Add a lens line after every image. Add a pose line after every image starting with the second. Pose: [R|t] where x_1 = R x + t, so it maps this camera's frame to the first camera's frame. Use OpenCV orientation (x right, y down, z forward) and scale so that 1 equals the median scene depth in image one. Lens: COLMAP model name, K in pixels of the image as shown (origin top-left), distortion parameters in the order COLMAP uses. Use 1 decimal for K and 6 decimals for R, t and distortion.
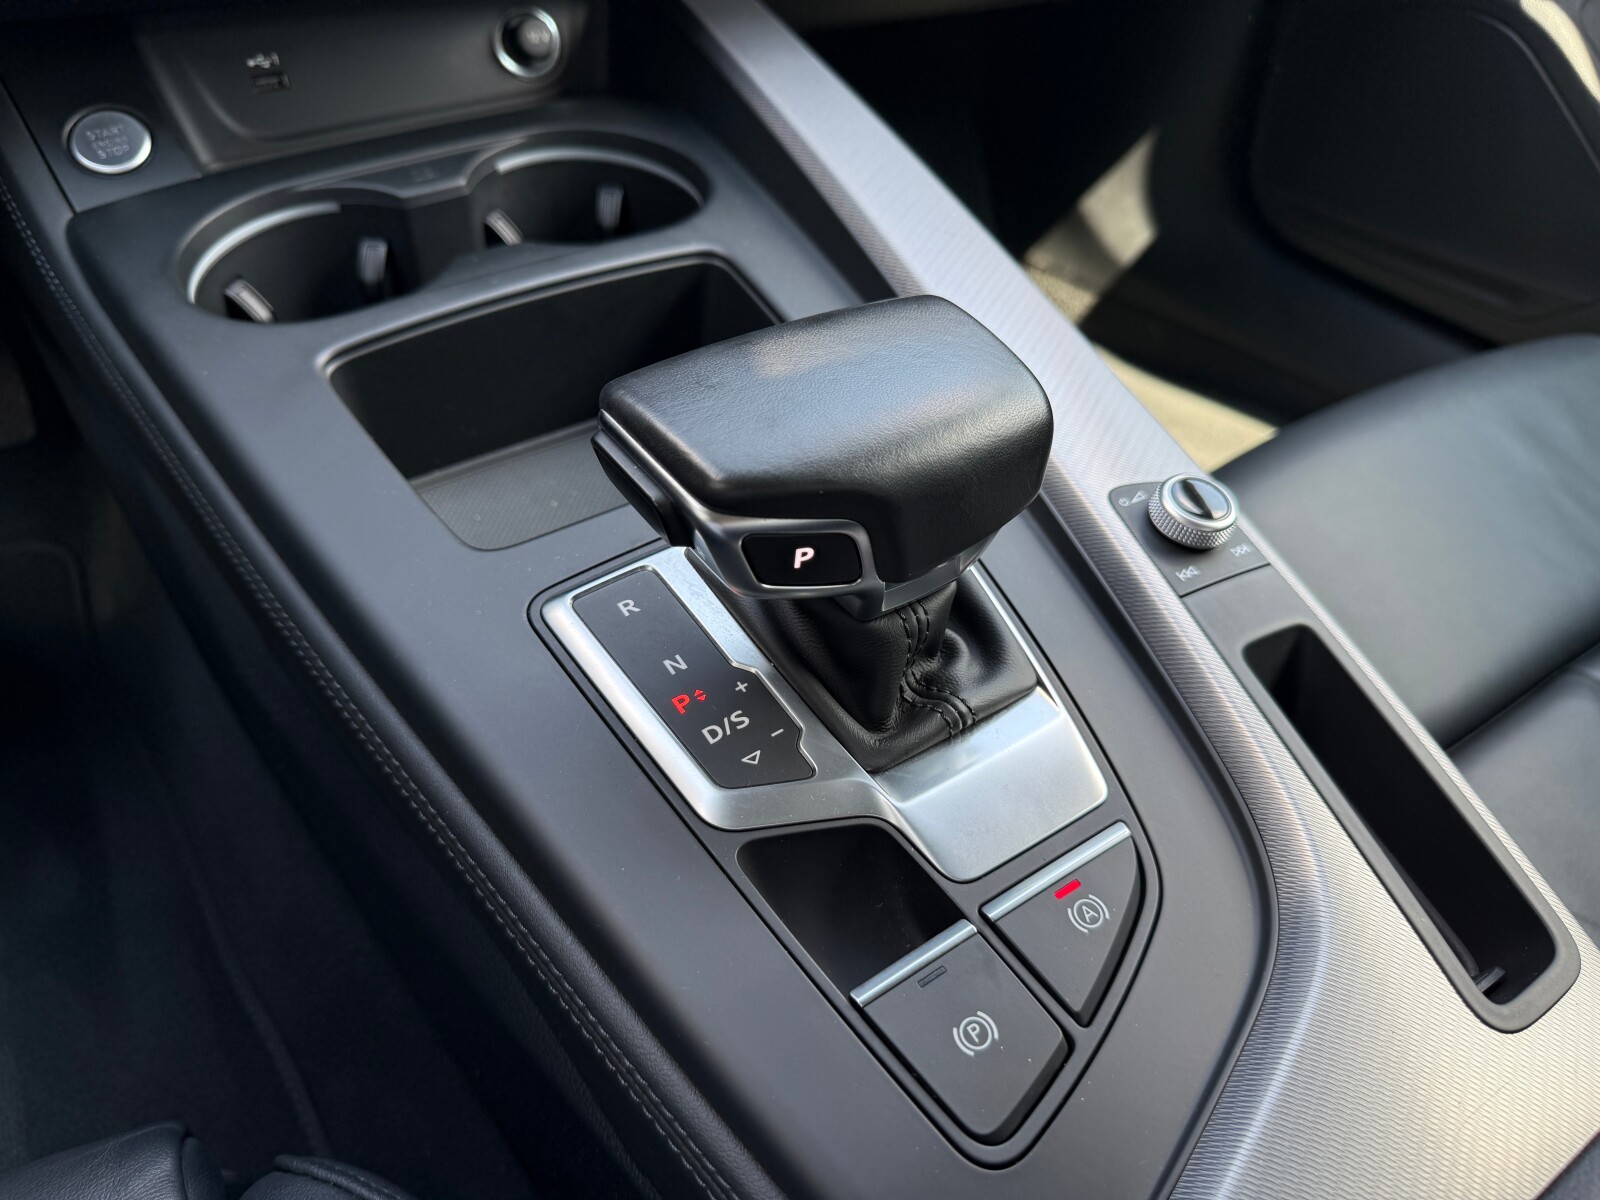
lens RADIAL K [[1137.4, 0, 791.4], [0, 1137.4, 608.7], [0, 0, 1]] dist [0.038749, -0.069015]
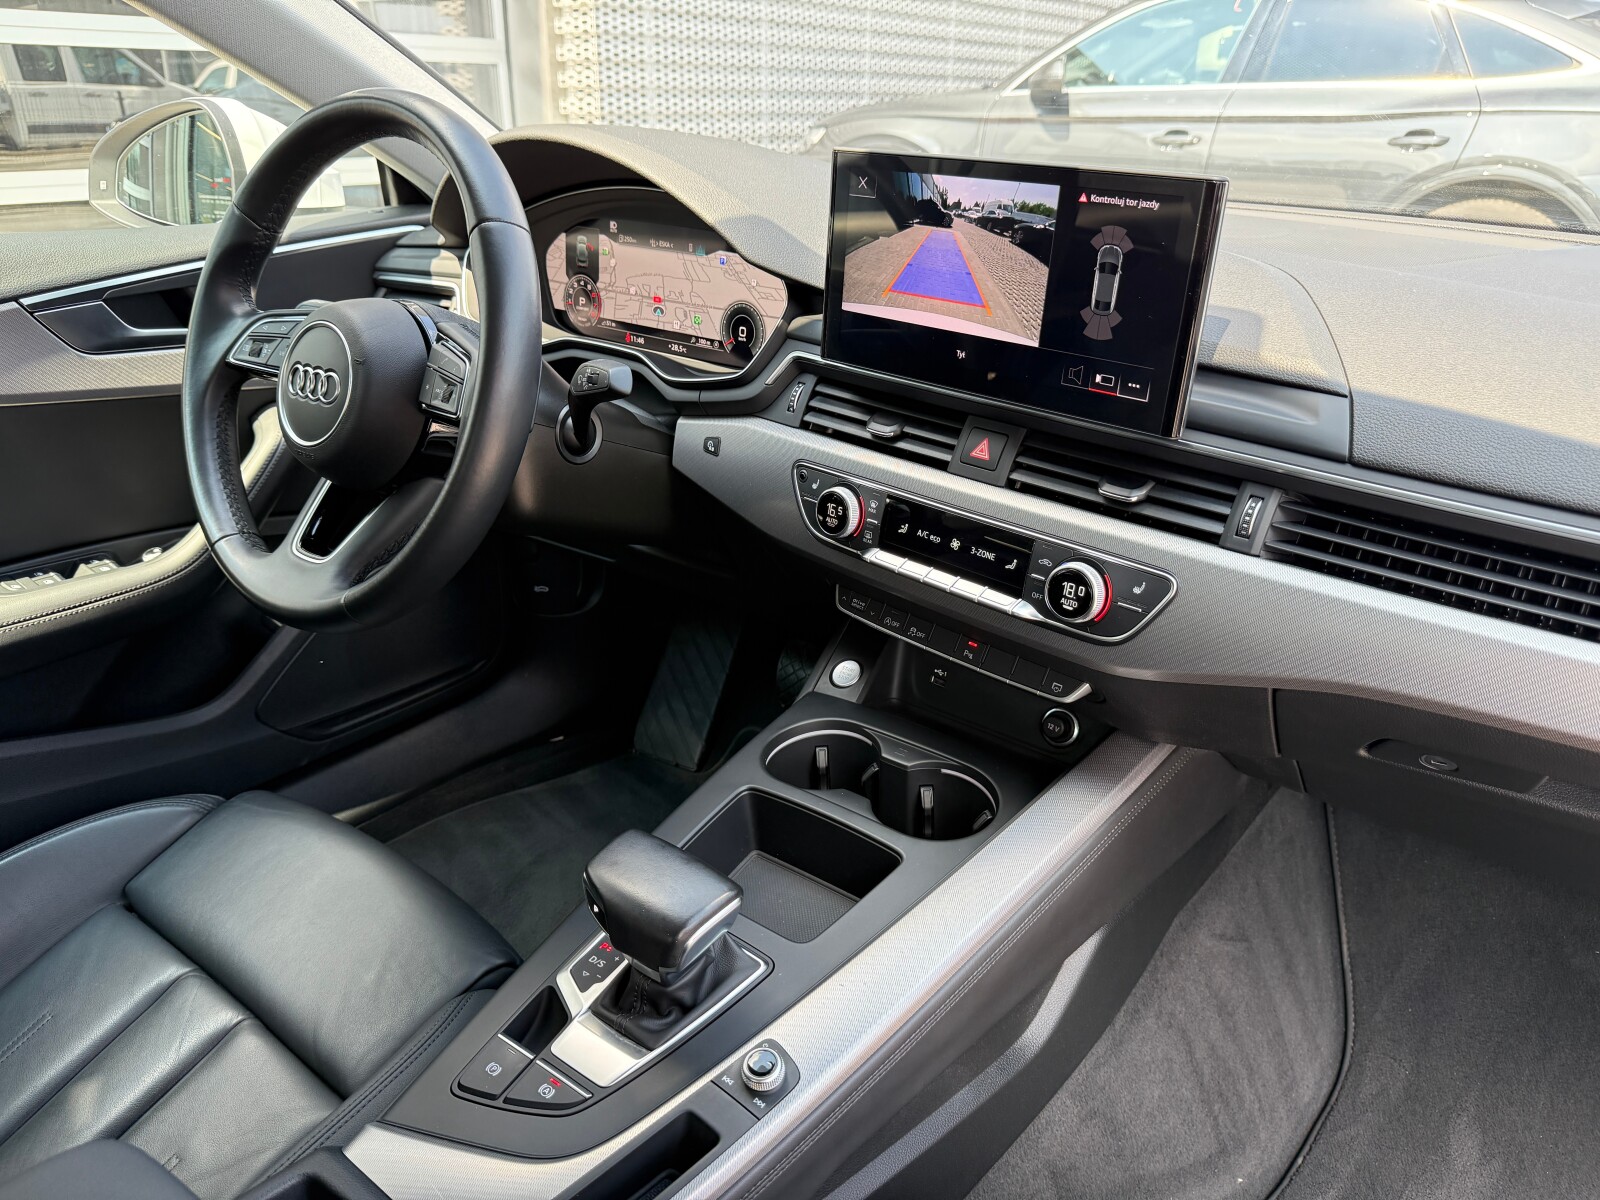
lens RADIAL K [[1137.4, 0, 795.1], [0, 1137.4, 607.3], [0, 0, 1]] dist [0.038749, -0.069015]
pose [[0.308329, 0.375255, -0.874138, 1.966694], [-0.639968, 0.761701, 0.101256, -1.019389], [0.703829, 0.528200, 0.475005, -0.337291]]
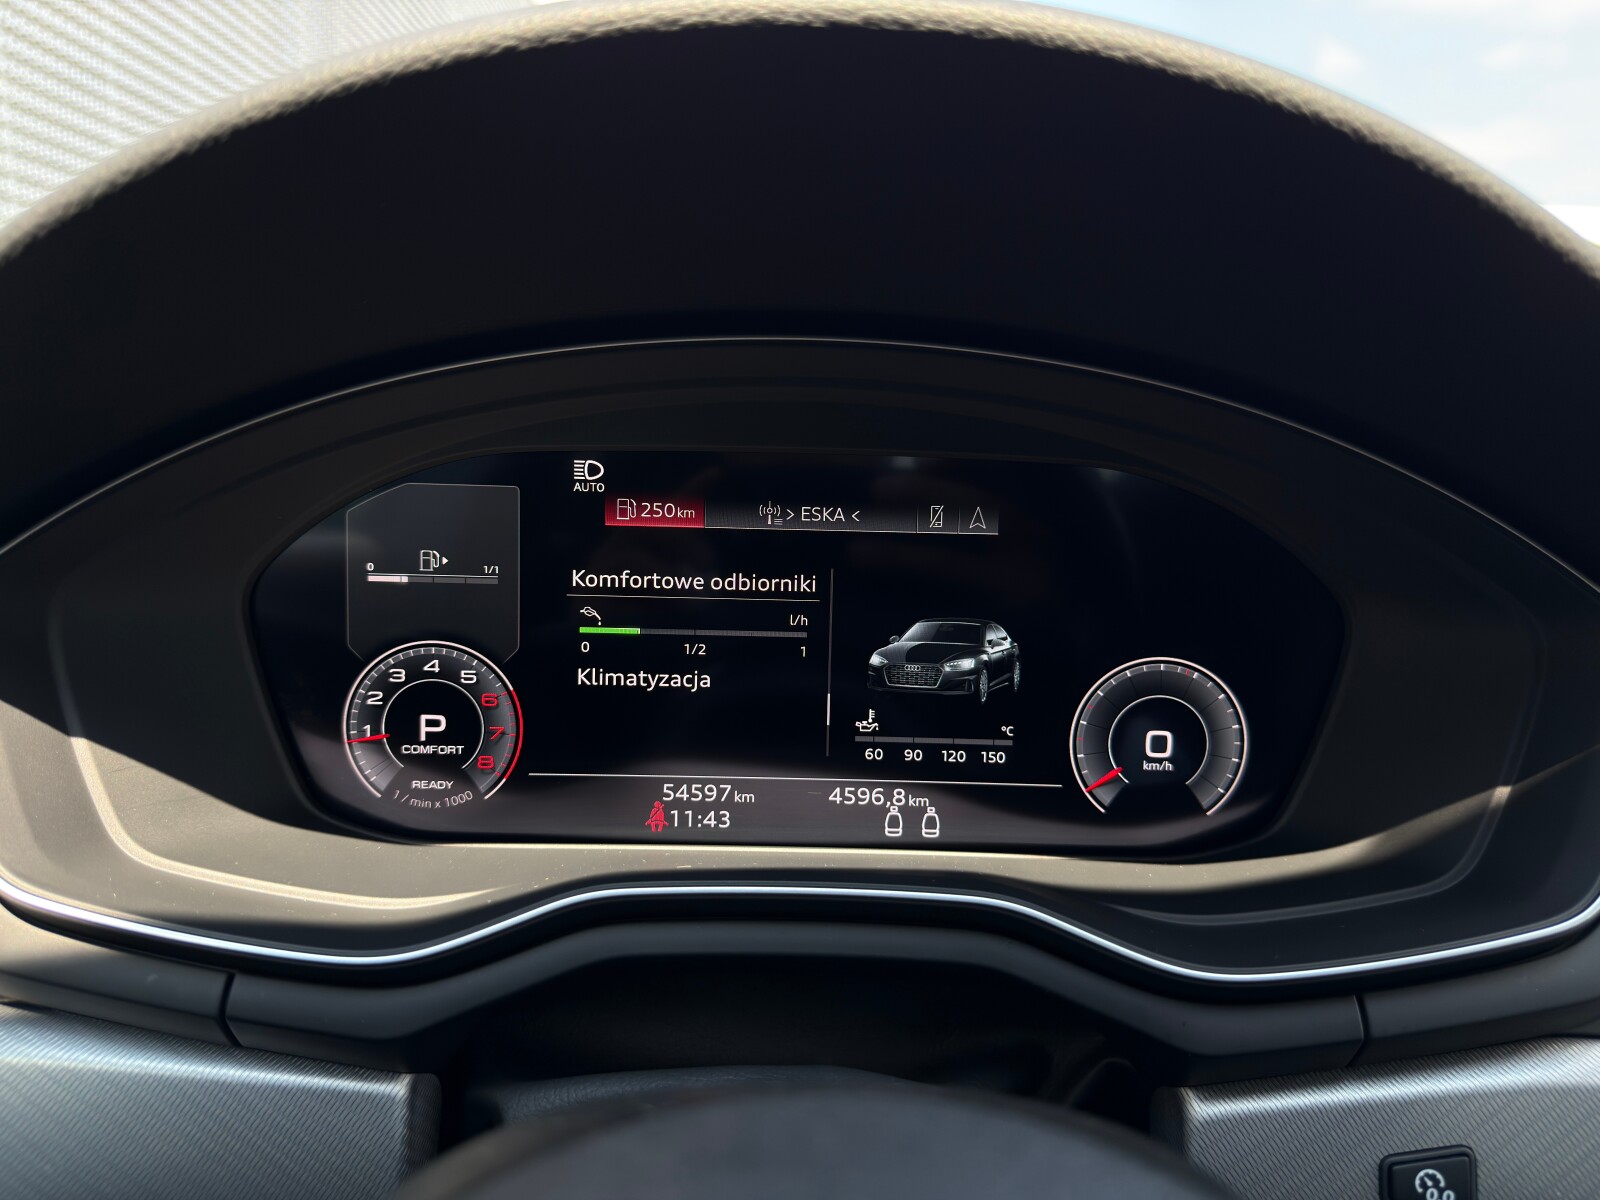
lens RADIAL K [[1137.4, 0, 804.5], [0, 1137.4, 596.9], [0, 0, 1]] dist [0.038749, -0.069015]
pose [[0.841710, 0.073114, -0.534957, -1.181524], [-0.361416, 0.812376, -0.457629, -0.672257], [0.401127, 0.578533, 0.710209, -0.276276]]
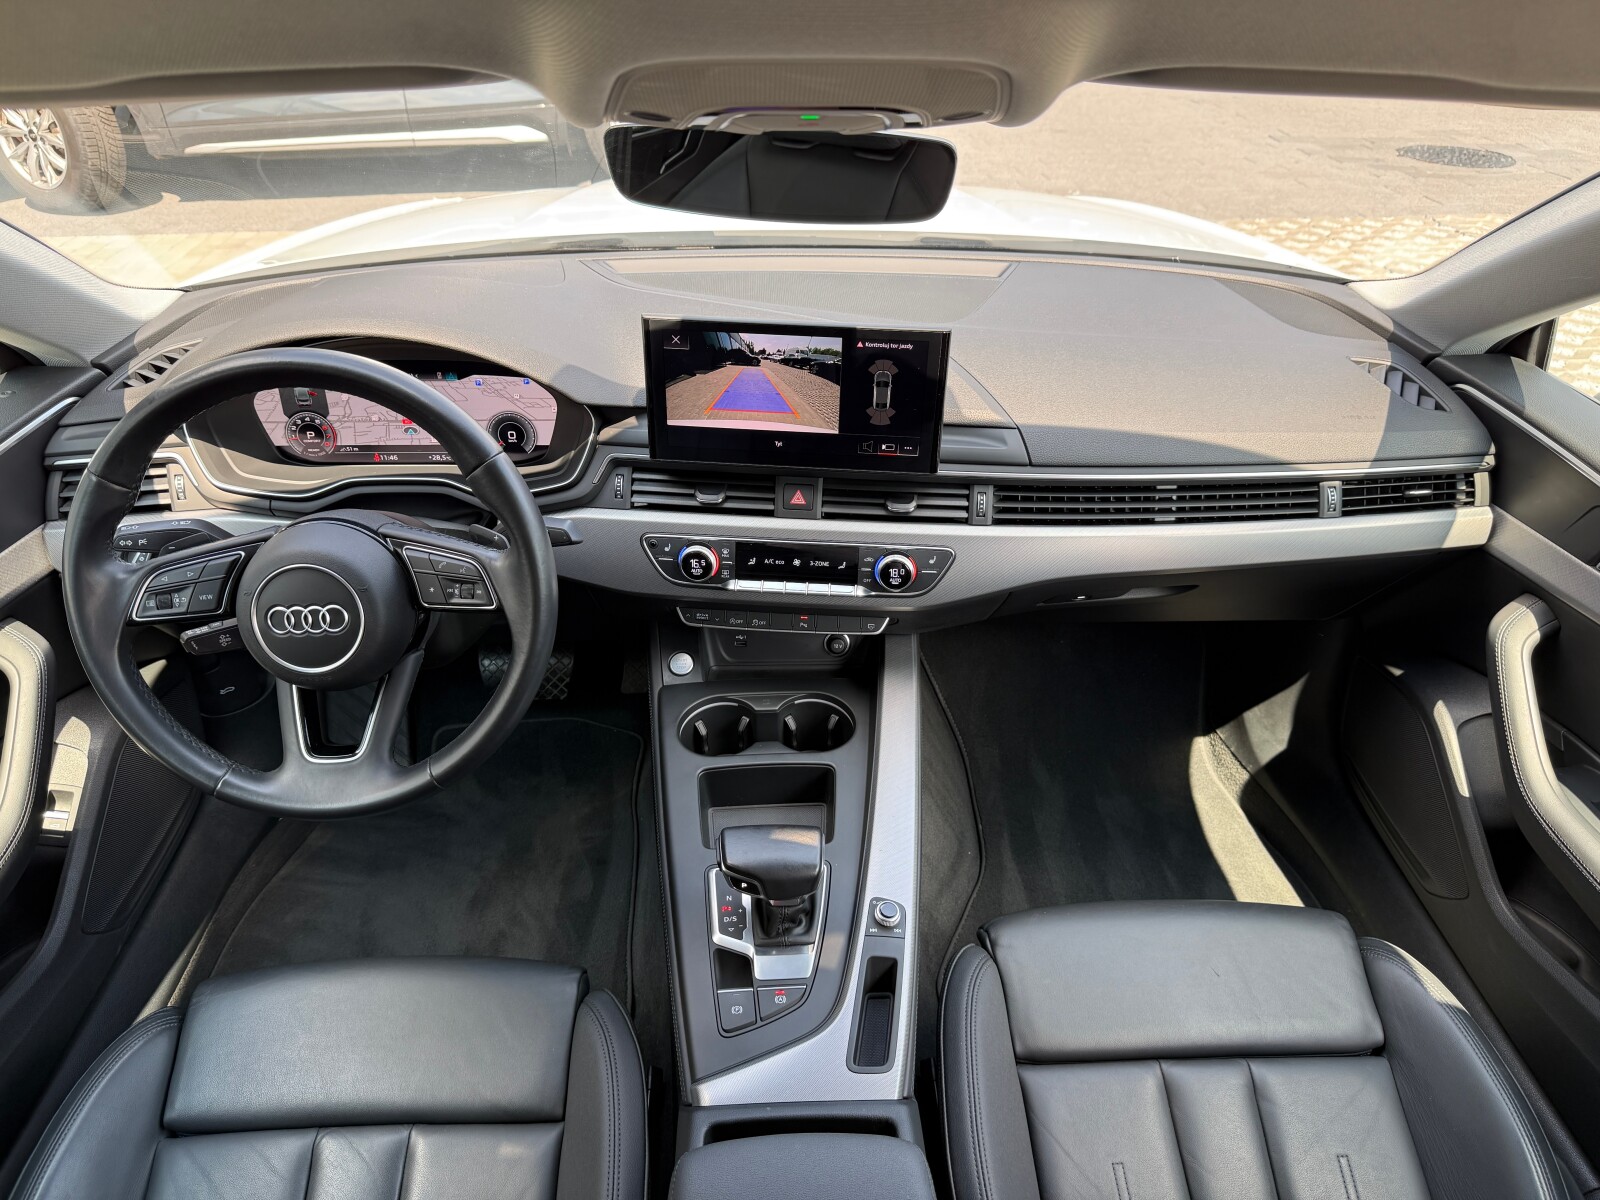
lens RADIAL K [[1137.4, 0, 816.3], [0, 1137.4, 600.0], [0, 0, 1]] dist [0.038749, -0.069015]
pose [[0.857871, 0.265620, -0.439891, 1.528193], [-0.336529, 0.937333, -0.090304, -0.628554], [0.388338, 0.225505, 0.893499, -2.459456]]
